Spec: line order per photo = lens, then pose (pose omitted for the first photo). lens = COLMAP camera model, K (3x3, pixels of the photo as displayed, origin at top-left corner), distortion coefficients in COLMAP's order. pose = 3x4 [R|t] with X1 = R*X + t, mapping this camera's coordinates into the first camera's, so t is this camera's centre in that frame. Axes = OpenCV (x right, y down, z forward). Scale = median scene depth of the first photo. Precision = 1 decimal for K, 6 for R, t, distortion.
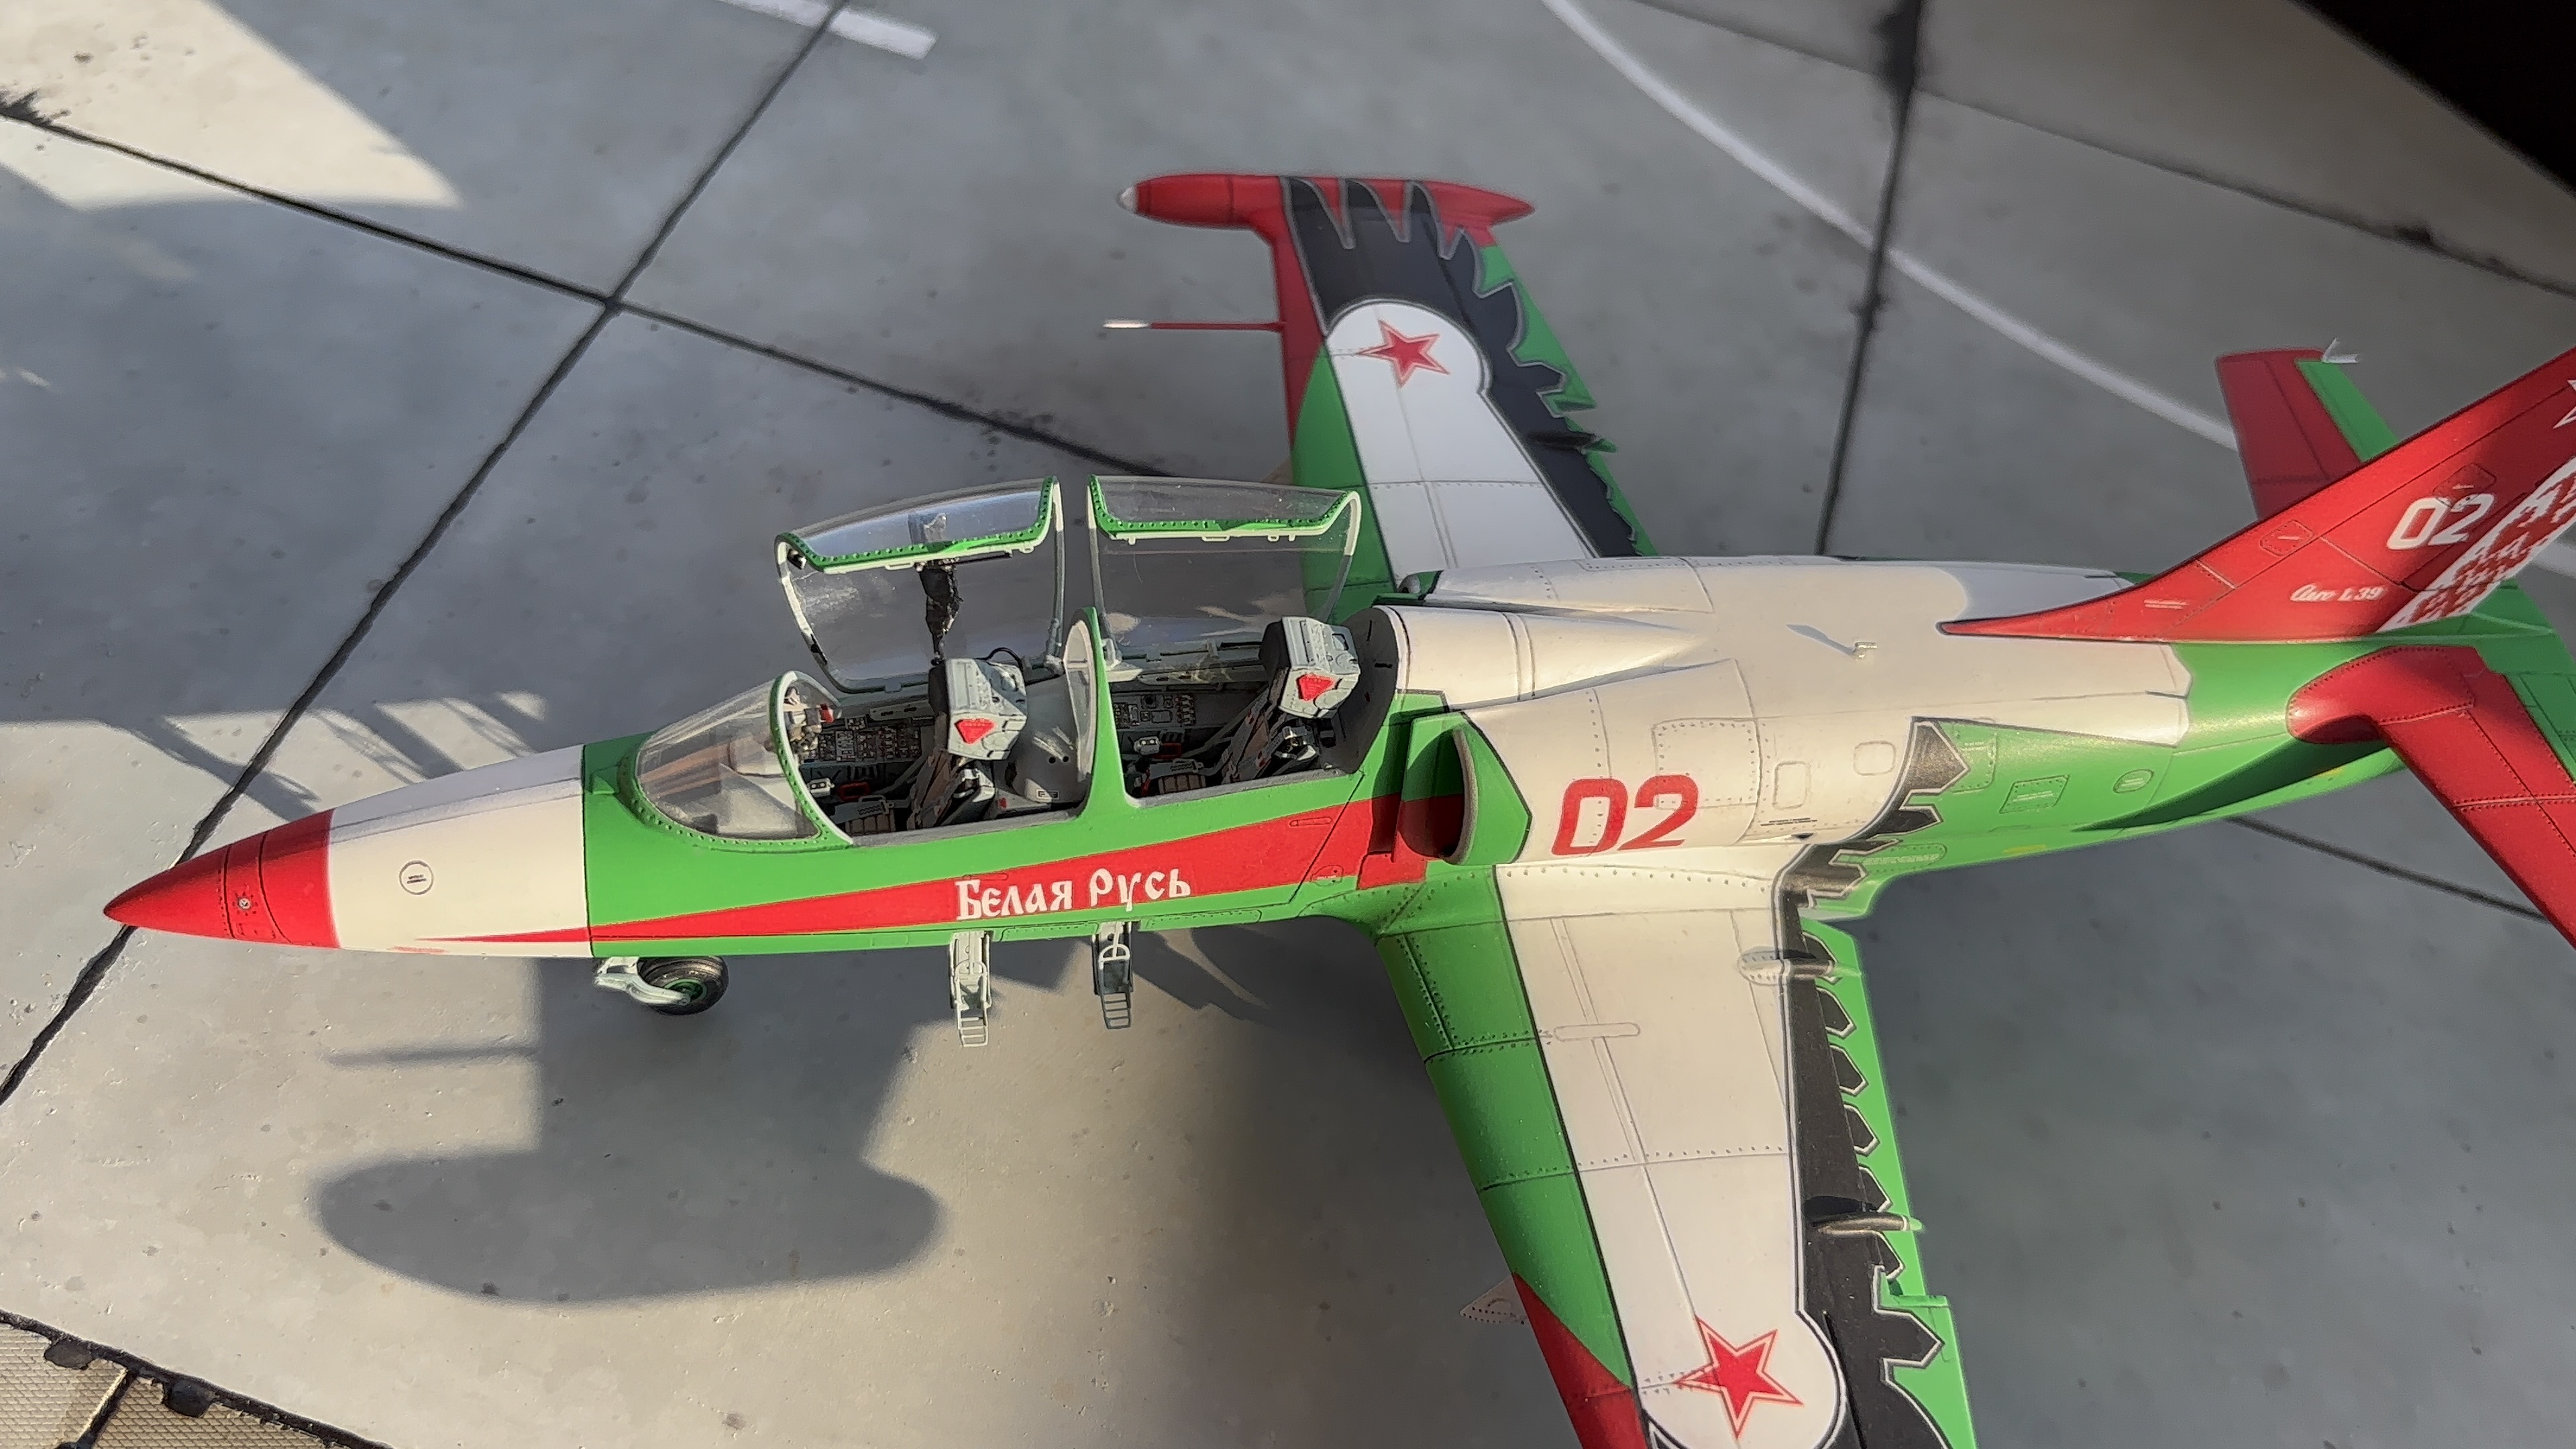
lens RADIAL K [[2363.0, 0, 1273.0], [0, 2363.0, 744.2], [0, 0, 1]] dist [-0.022035, 0.000000]
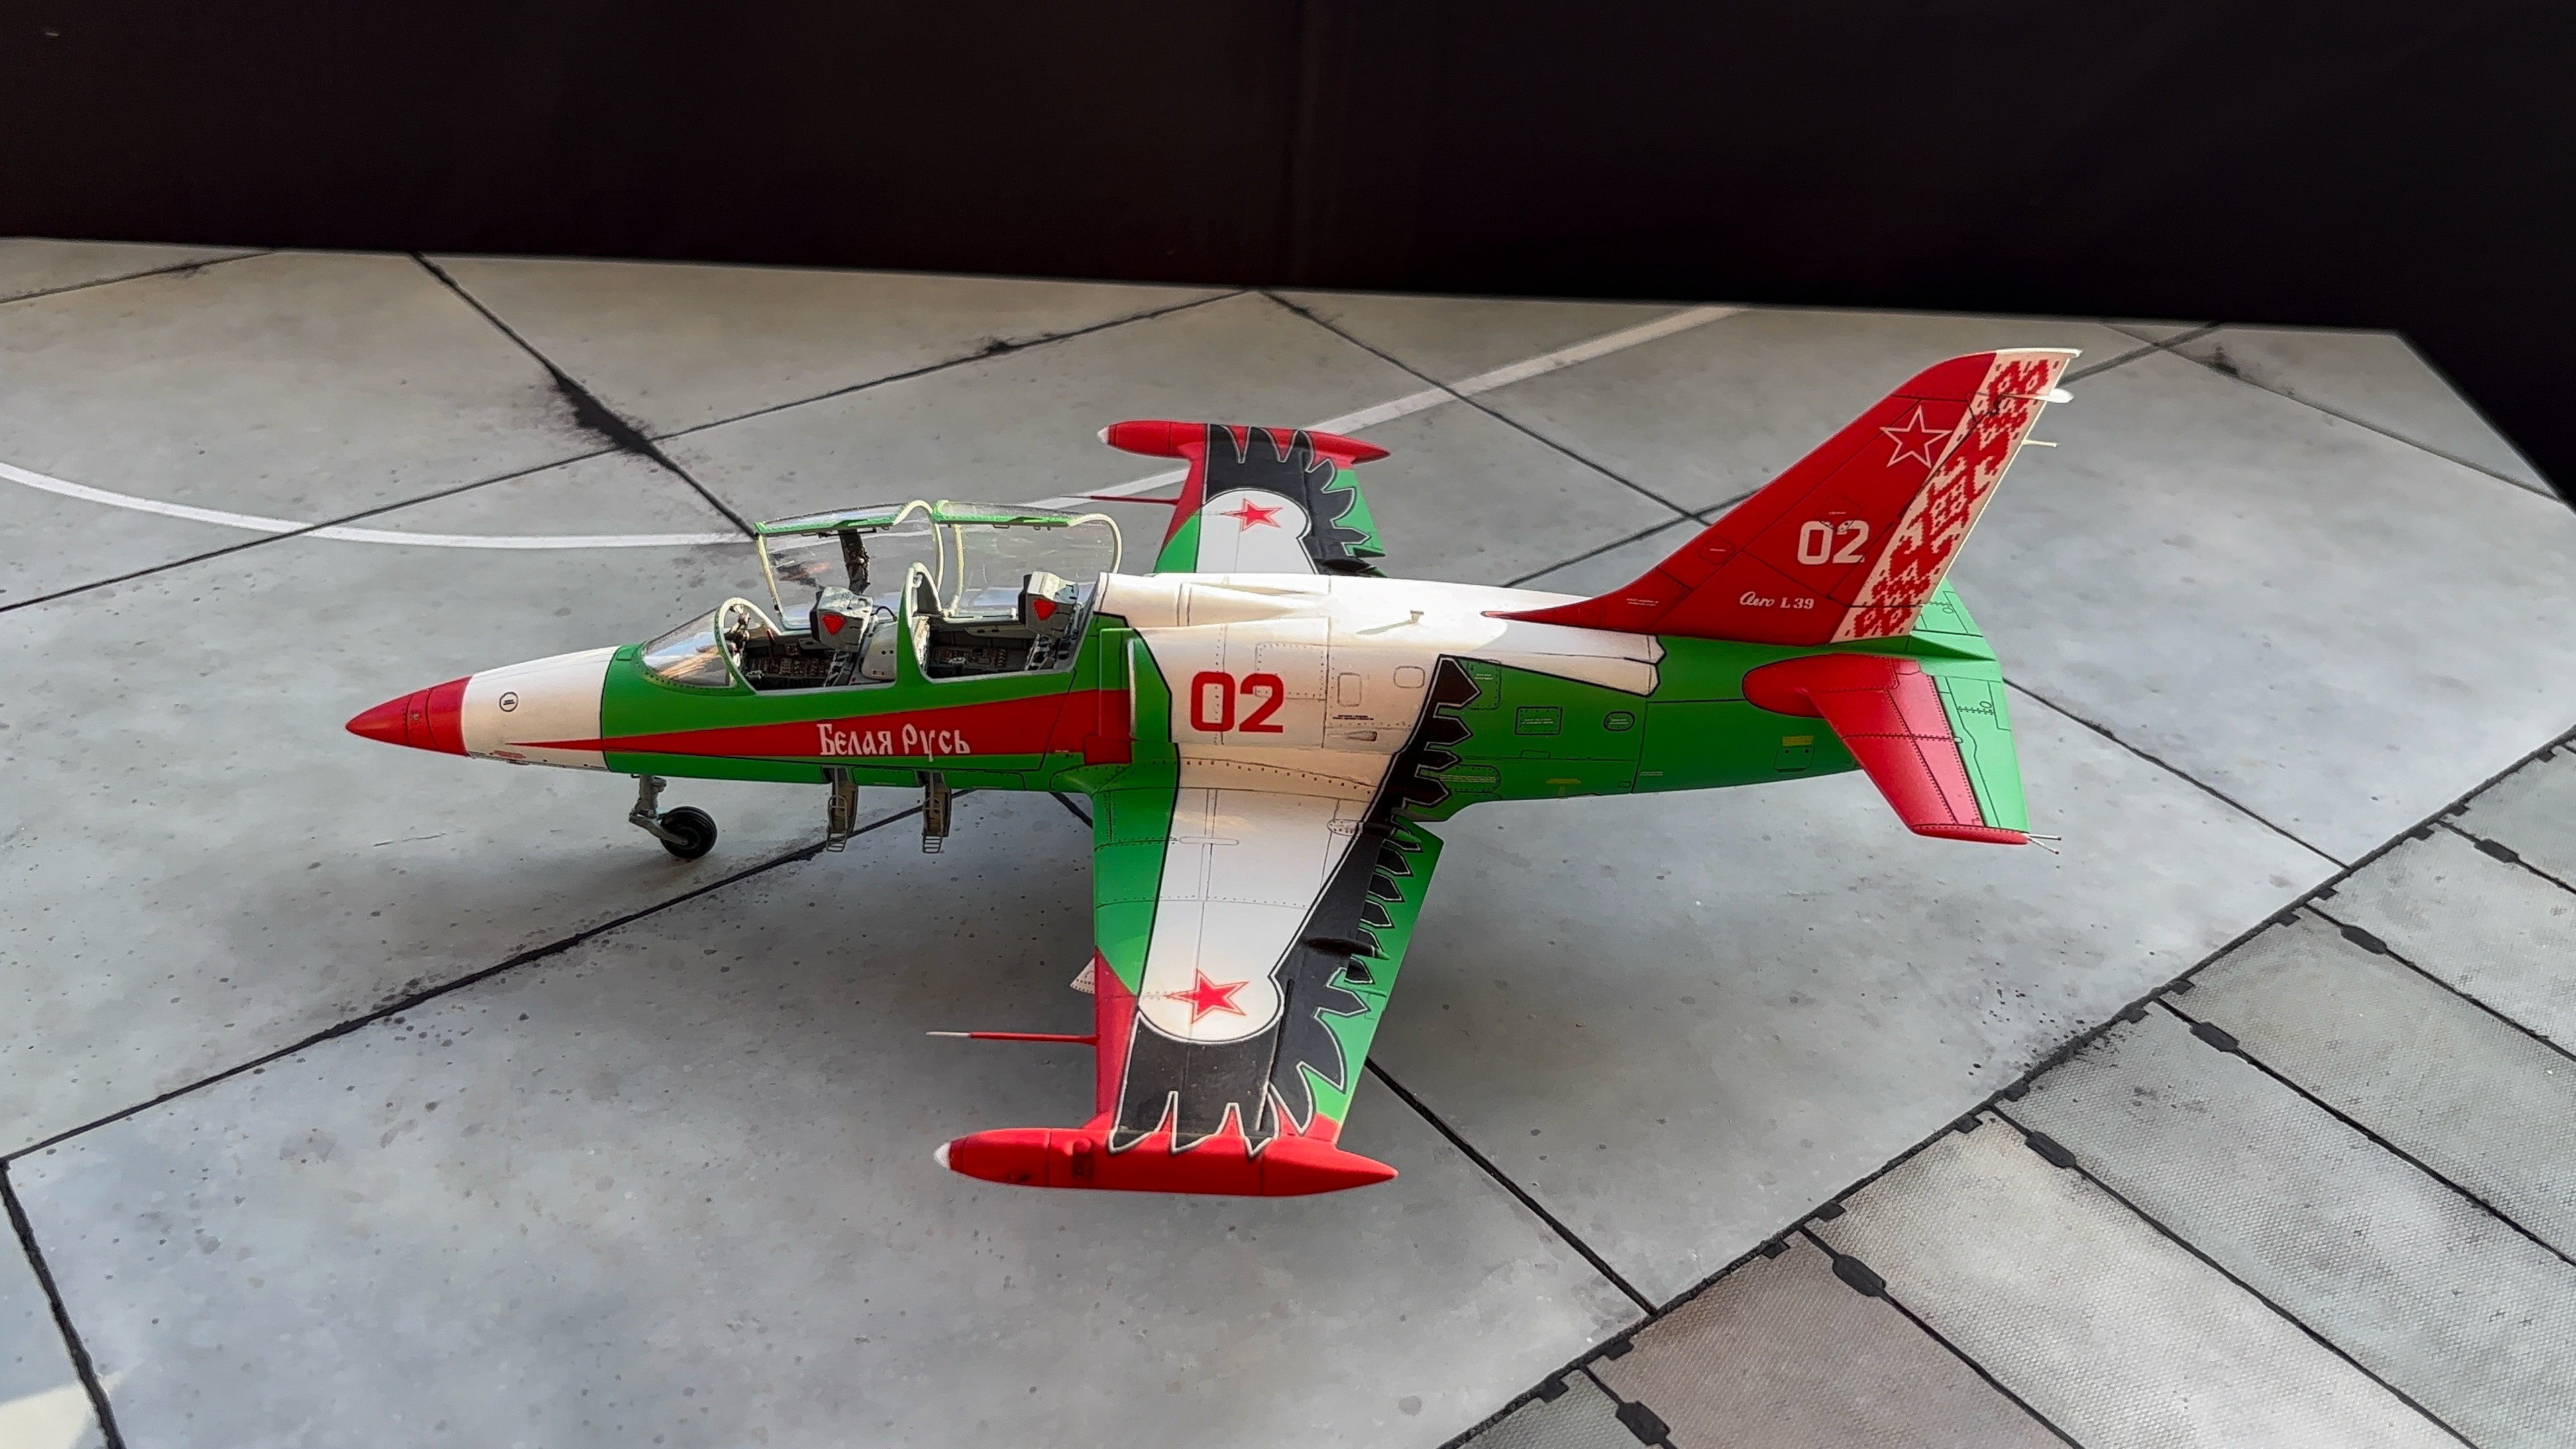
lens RADIAL K [[2363.0, 0, 1284.8], [0, 2363.0, 722.4], [0, 0, 1]] dist [-0.022035, 0.000000]
pose [[0.590598, -0.552026, 0.588610, -0.443272], [0.649173, 0.758287, 0.059791, -0.031125], [-0.479341, 0.346798, 0.806203, -0.145698]]
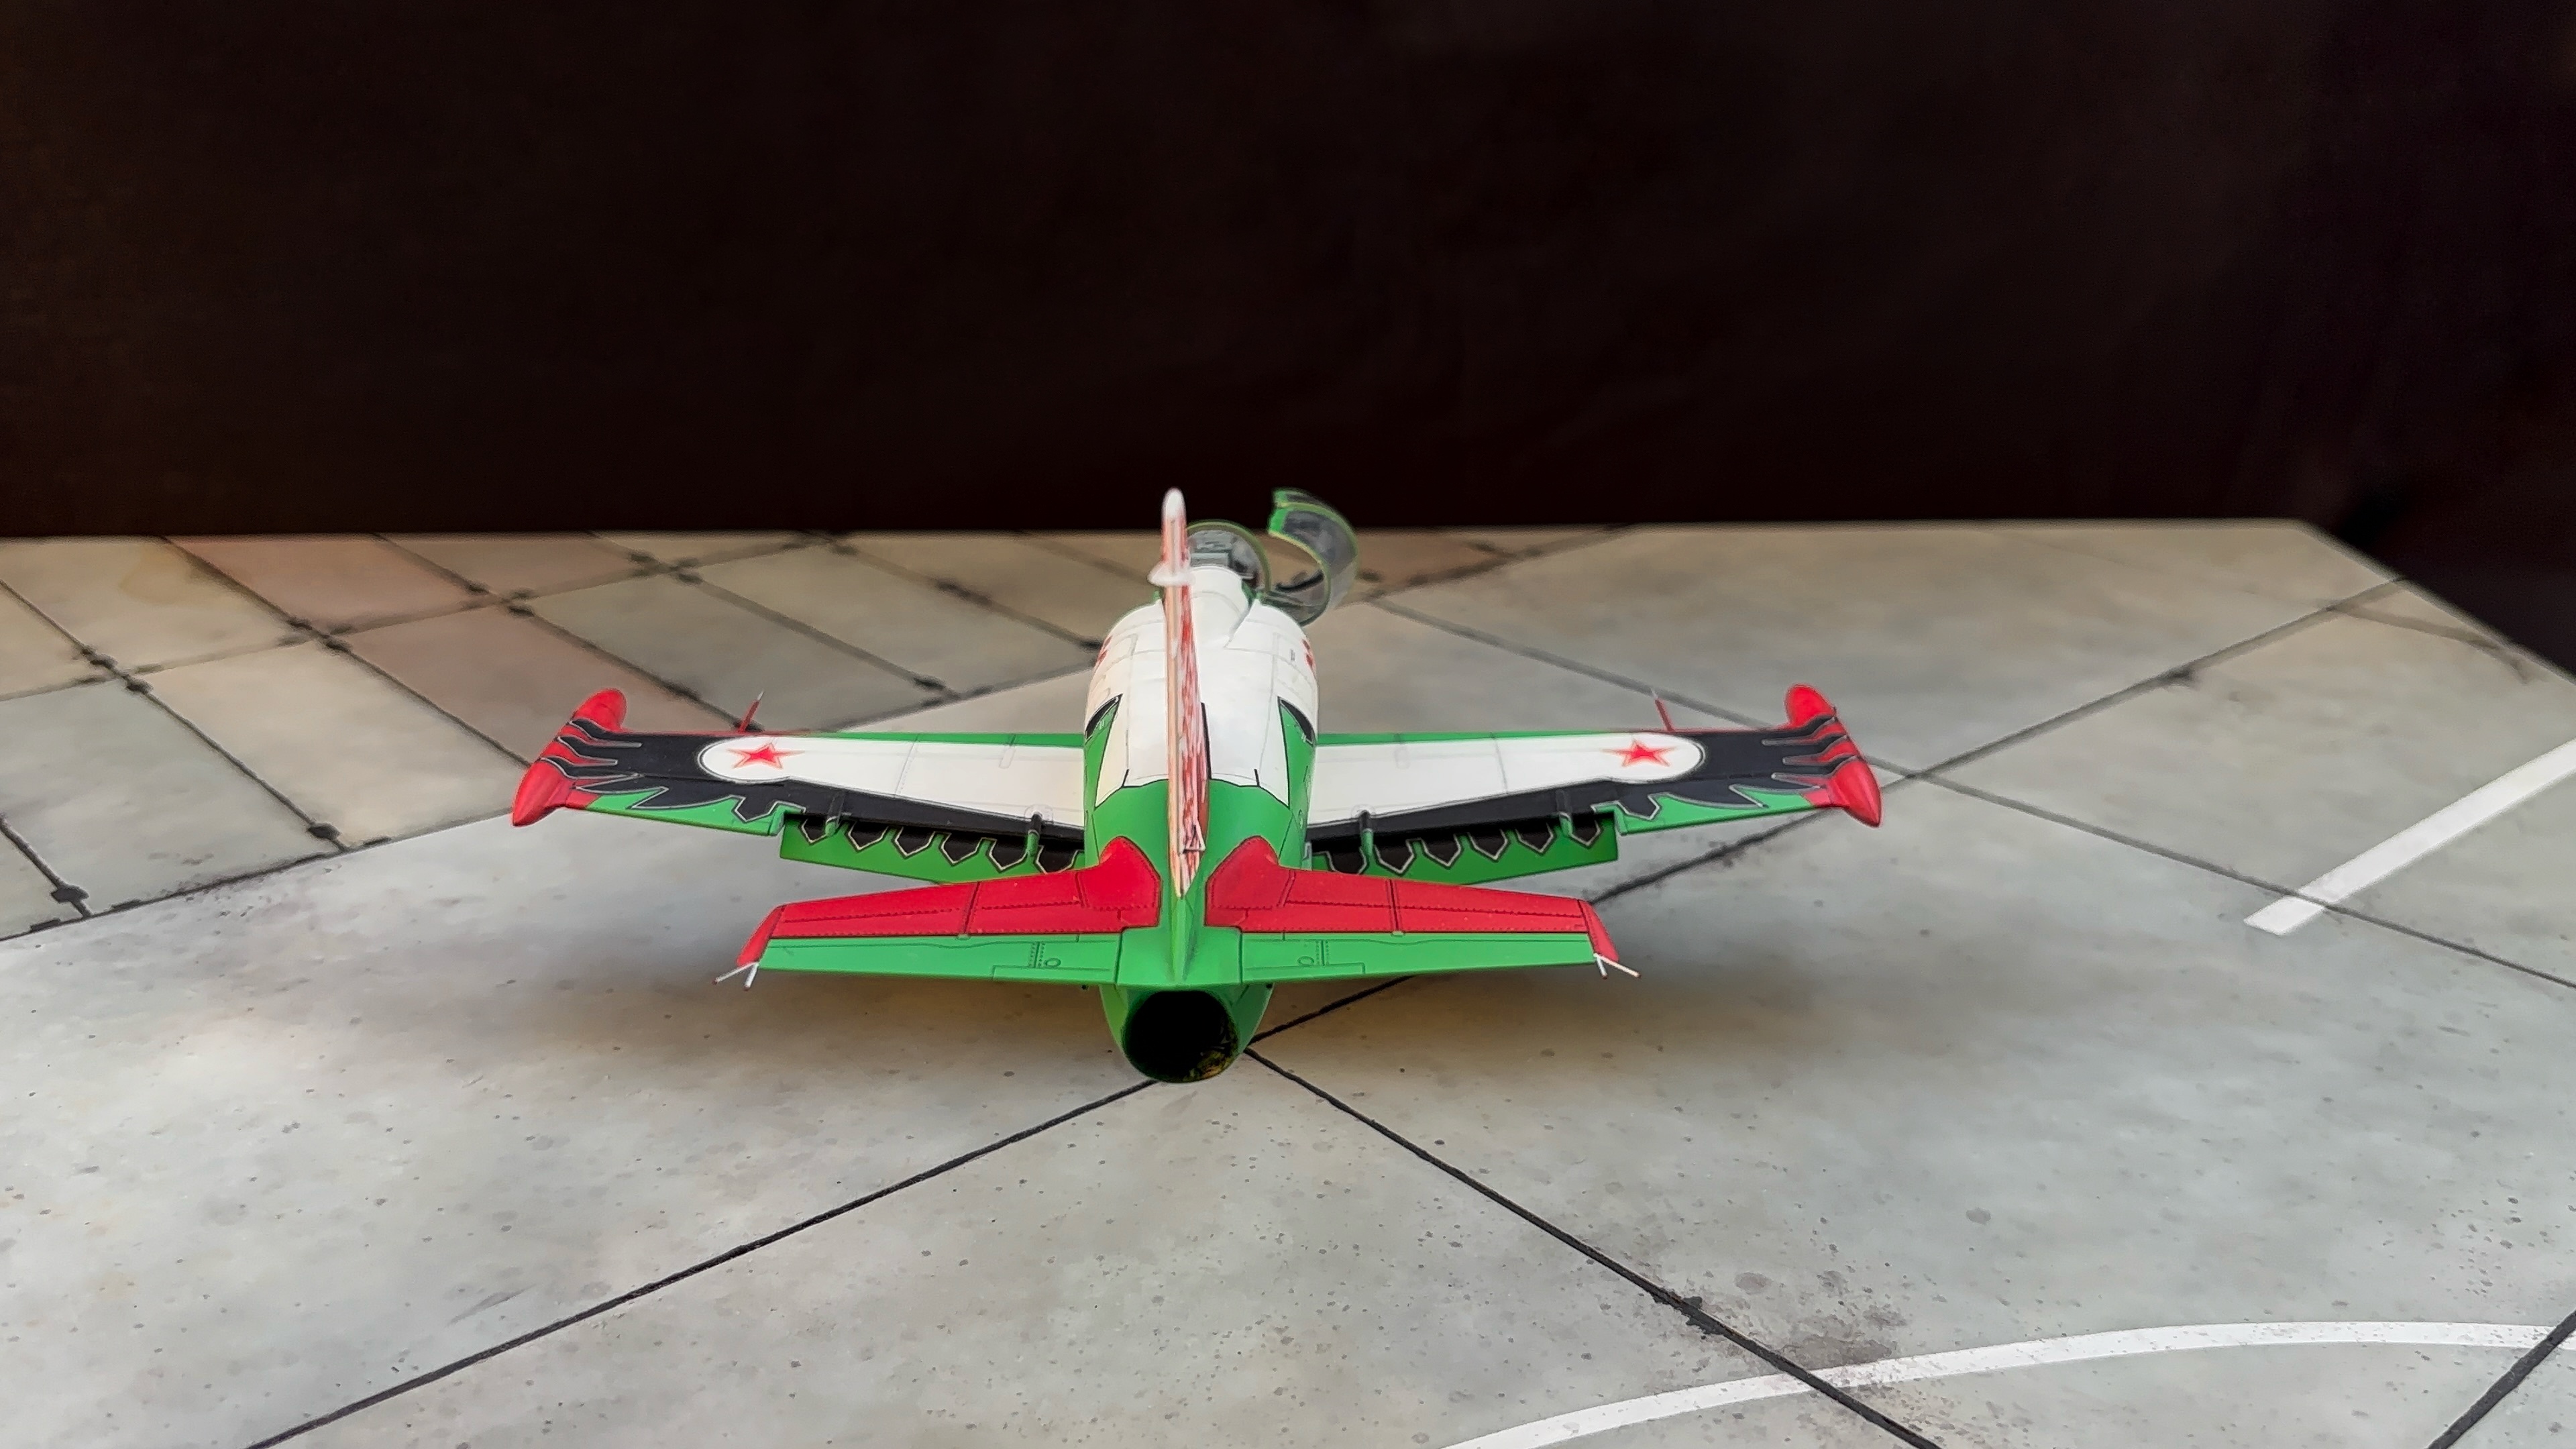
lens RADIAL K [[2363.0, 0, 1301.7], [0, 2363.0, 735.2], [0, 0, 1]] dist [-0.022035, 0.000000]
pose [[-0.530579, 0.135400, -0.836751, 1.069681], [-0.700012, 0.486669, 0.522624, -0.671294], [0.477985, 0.863030, -0.163434, 1.036818]]
